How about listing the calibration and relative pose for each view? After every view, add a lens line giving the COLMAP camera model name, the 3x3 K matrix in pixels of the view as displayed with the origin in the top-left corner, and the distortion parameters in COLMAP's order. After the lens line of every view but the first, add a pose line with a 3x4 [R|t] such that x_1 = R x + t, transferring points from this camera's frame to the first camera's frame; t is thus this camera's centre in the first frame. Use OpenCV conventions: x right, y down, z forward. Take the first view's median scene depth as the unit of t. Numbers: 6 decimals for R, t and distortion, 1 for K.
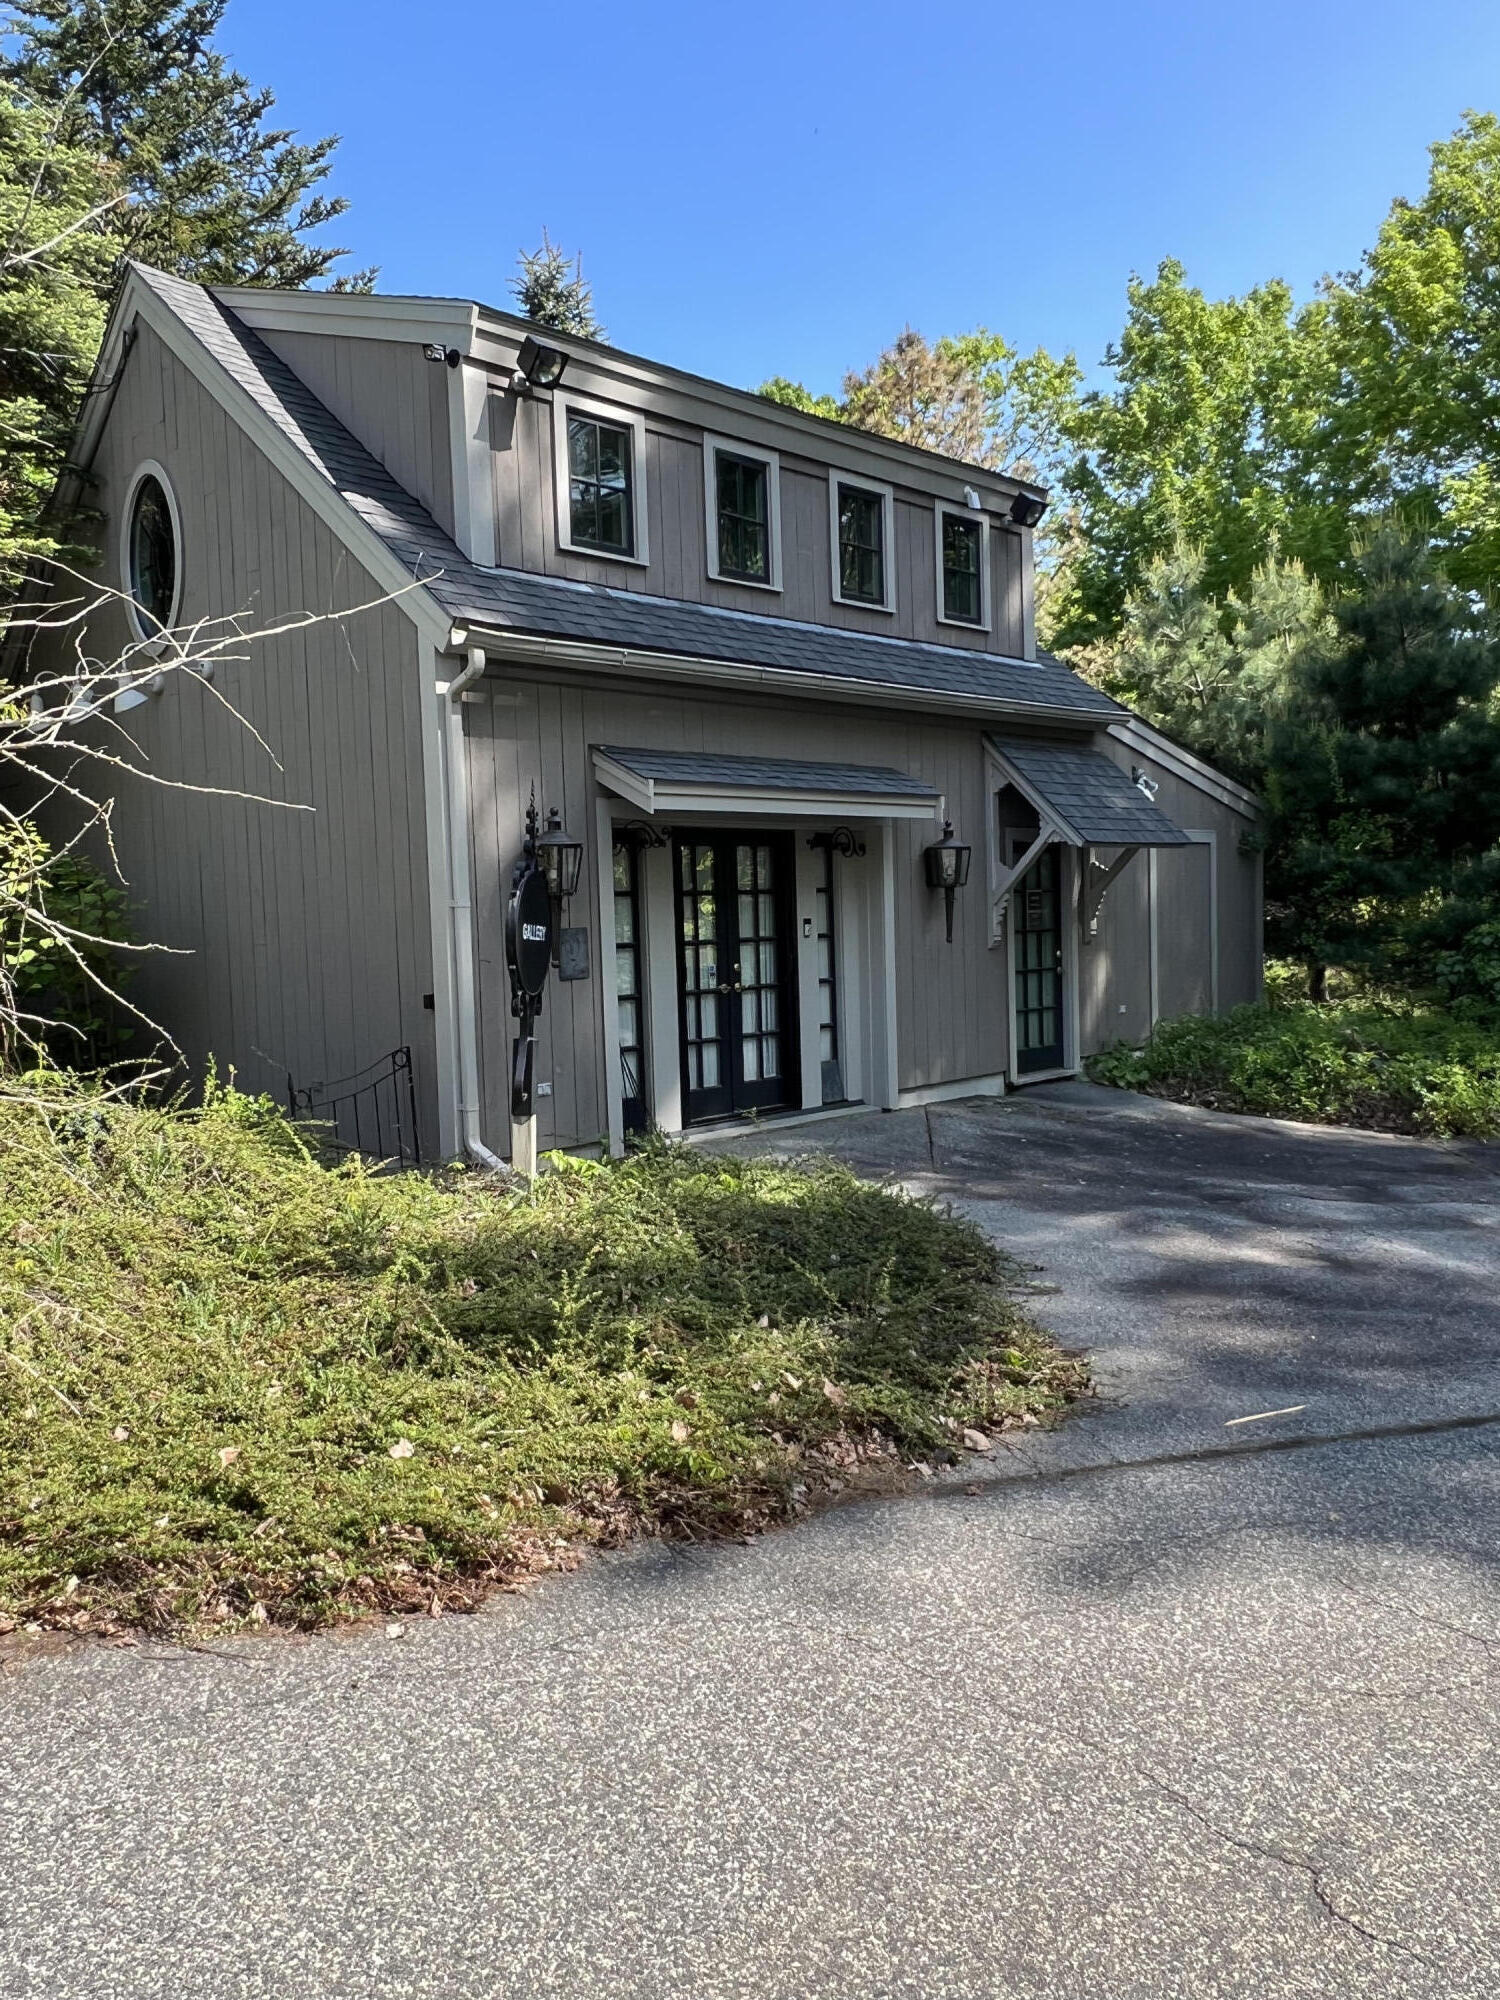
lens RADIAL K [[1468.1, 0, 750.4], [0, 1468.1, 1000.5], [0, 0, 1]] dist [-0.003665, 0.000670]
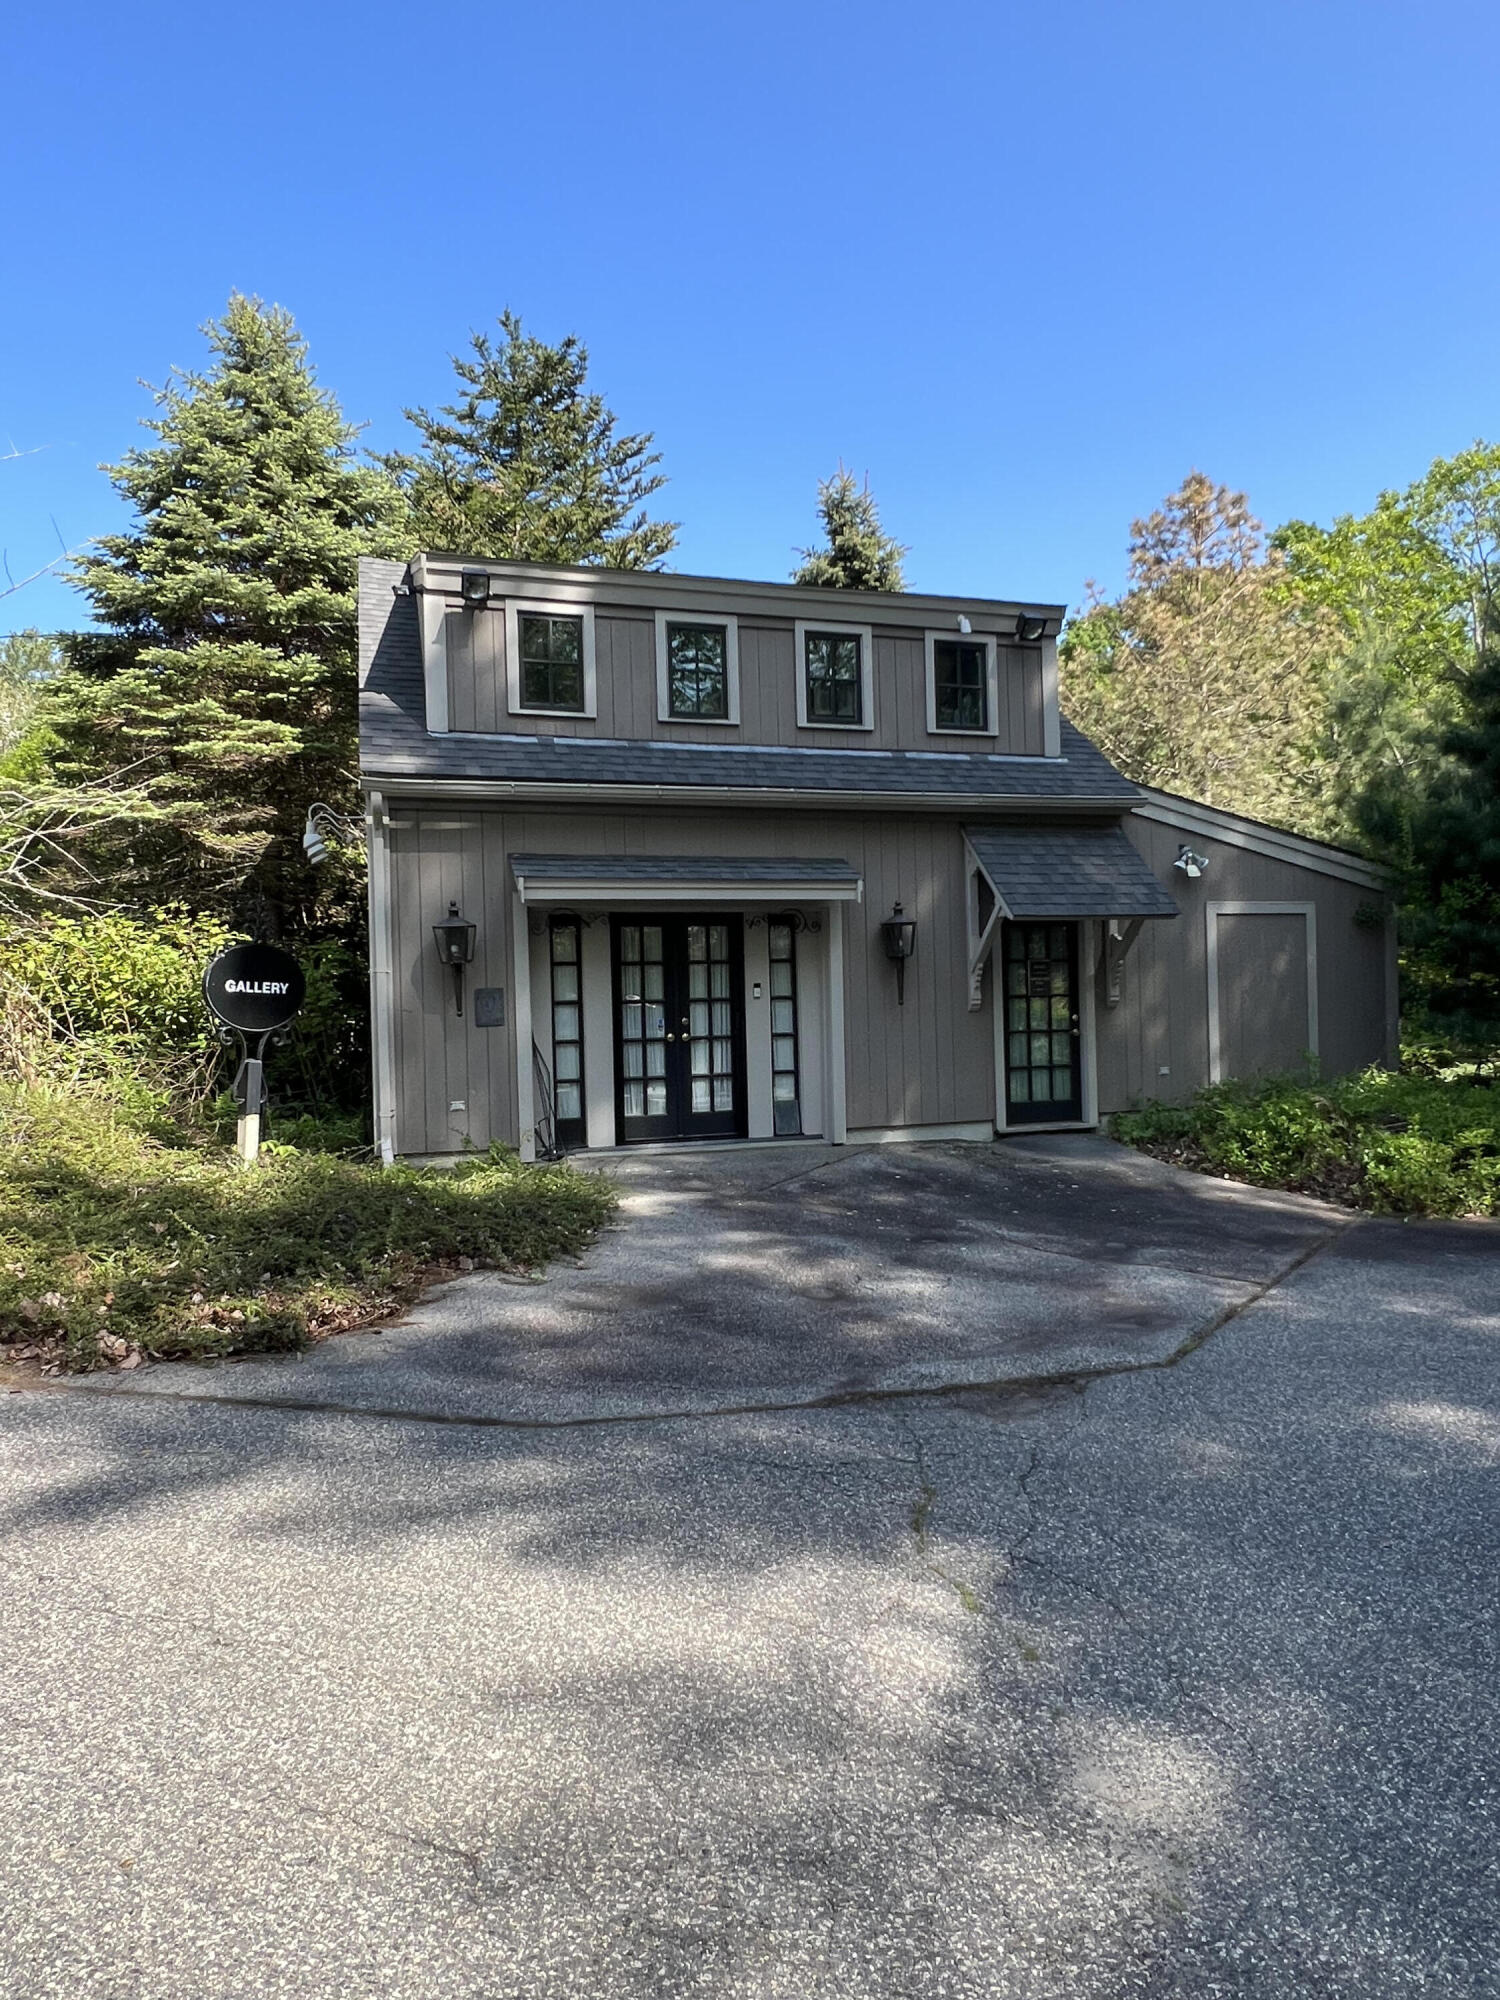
lens RADIAL K [[1158.1, 0, 750.6], [0, 1158.1, 1002.6], [0, 0, 1]] dist [0.007054, 0.000336]
pose [[0.877095, 0.007390, -0.480260, 0.497701], [-0.030939, 0.998674, -0.041136, 0.000461], [0.479319, 0.050939, 0.876161, 0.143385]]
